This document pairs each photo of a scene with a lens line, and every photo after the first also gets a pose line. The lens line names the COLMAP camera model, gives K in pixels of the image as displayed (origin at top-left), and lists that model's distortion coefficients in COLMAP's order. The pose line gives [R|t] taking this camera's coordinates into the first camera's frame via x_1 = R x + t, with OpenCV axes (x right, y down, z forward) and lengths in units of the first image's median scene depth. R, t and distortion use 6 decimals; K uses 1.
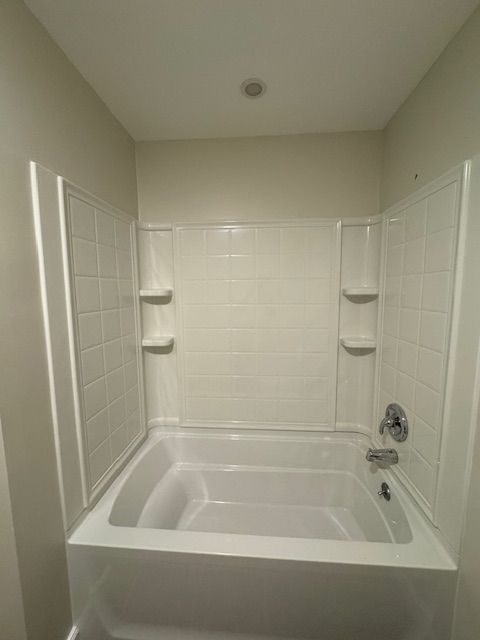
lens RADIAL K [[257.3, 0, 240.0], [0, 257.3, 320.0], [0, 0, 1]] dist [-0.001039, -0.000032]
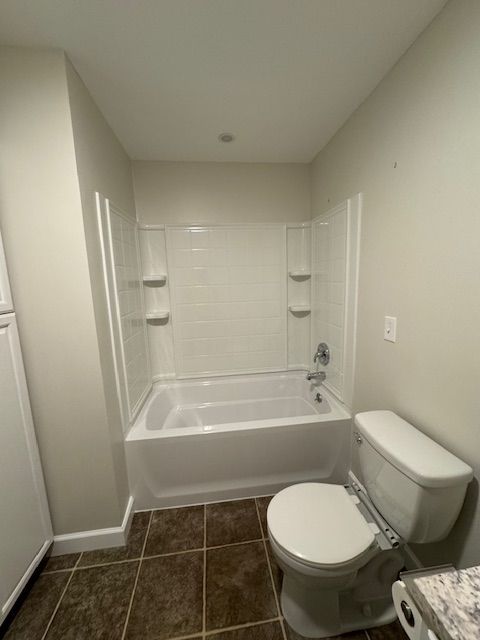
lens RADIAL K [[257.3, 0, 240.0], [0, 257.3, 320.0], [0, 0, 1]] dist [-0.001039, -0.000032]
pose [[0.981998, -0.055896, 0.180430, -0.150674], [0.048608, 0.997823, 0.044567, 0.072759], [-0.182529, -0.034995, 0.982578, -0.394118]]
